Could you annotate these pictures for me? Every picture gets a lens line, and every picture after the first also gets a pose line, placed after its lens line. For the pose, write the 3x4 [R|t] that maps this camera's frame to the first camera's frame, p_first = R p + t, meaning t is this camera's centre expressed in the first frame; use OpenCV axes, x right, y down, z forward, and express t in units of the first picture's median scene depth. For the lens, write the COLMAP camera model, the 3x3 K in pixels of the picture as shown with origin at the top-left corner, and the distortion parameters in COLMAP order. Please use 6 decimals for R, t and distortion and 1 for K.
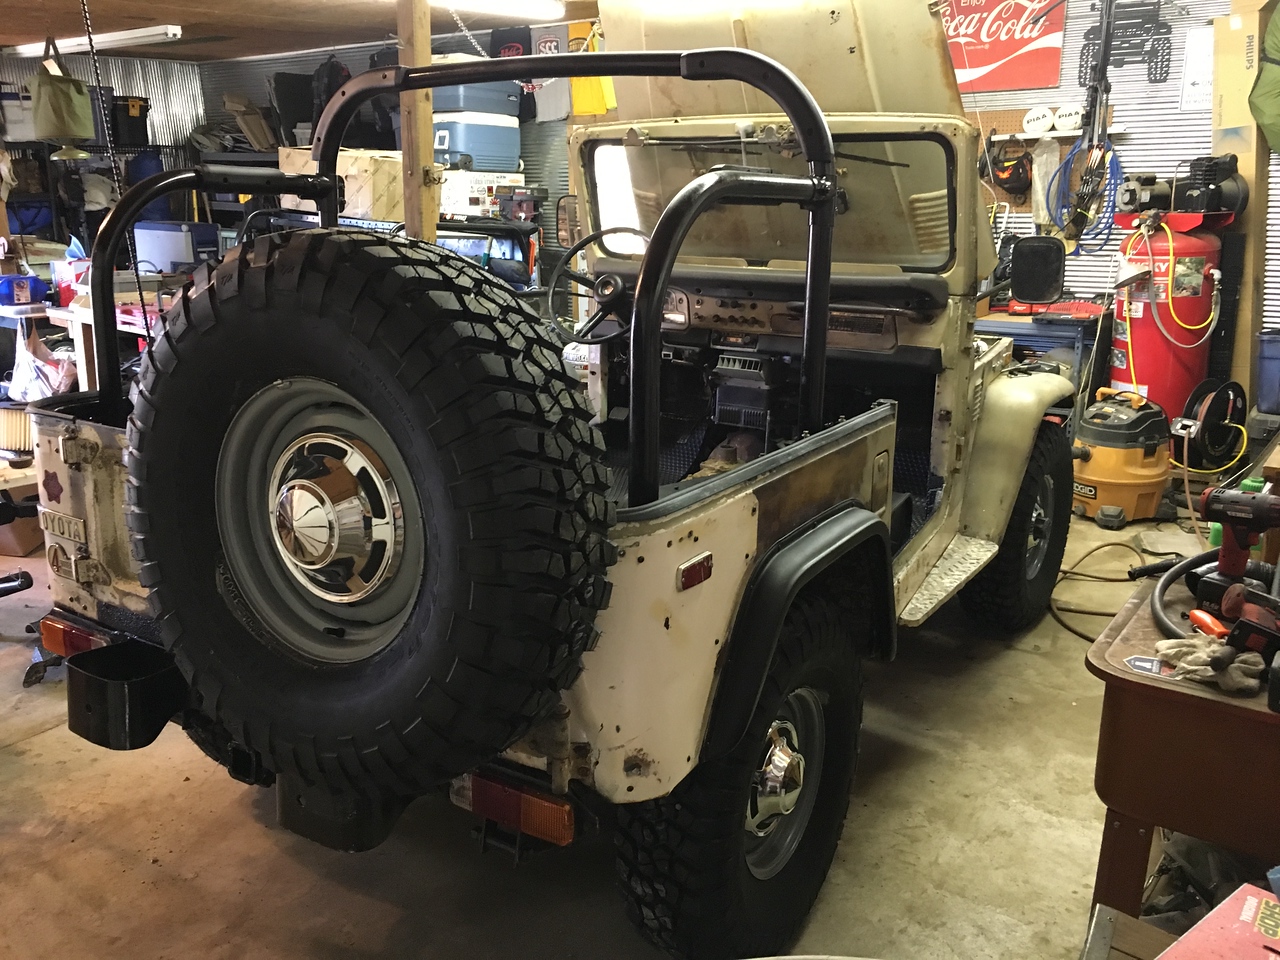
lens RADIAL K [[1087.5, 0, 641.1], [0, 1087.5, 475.5], [0, 0, 1]] dist [0.080375, -0.102720]
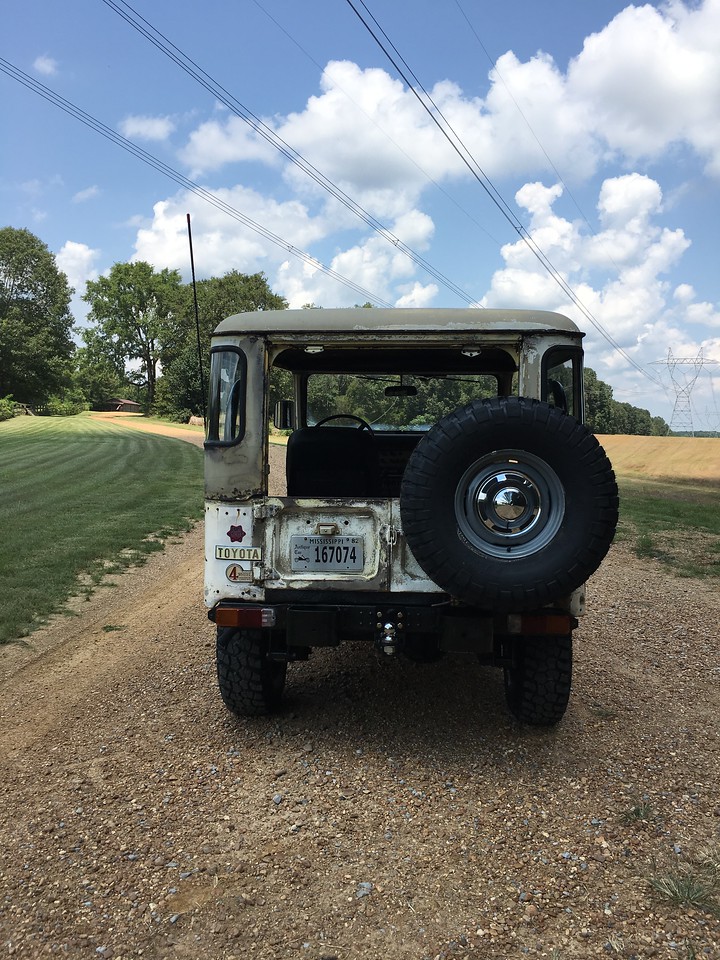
lens RADIAL K [[821.9, 0, 362.5], [0, 821.9, 481.4], [0, 0, 1]] dist [0.080639, -0.111868]
pose [[0.880500, -0.034131, 0.472816, -0.716499], [0.116713, 0.982310, -0.146439, 0.110930], [-0.459454, 0.184123, 0.868908, -0.270707]]
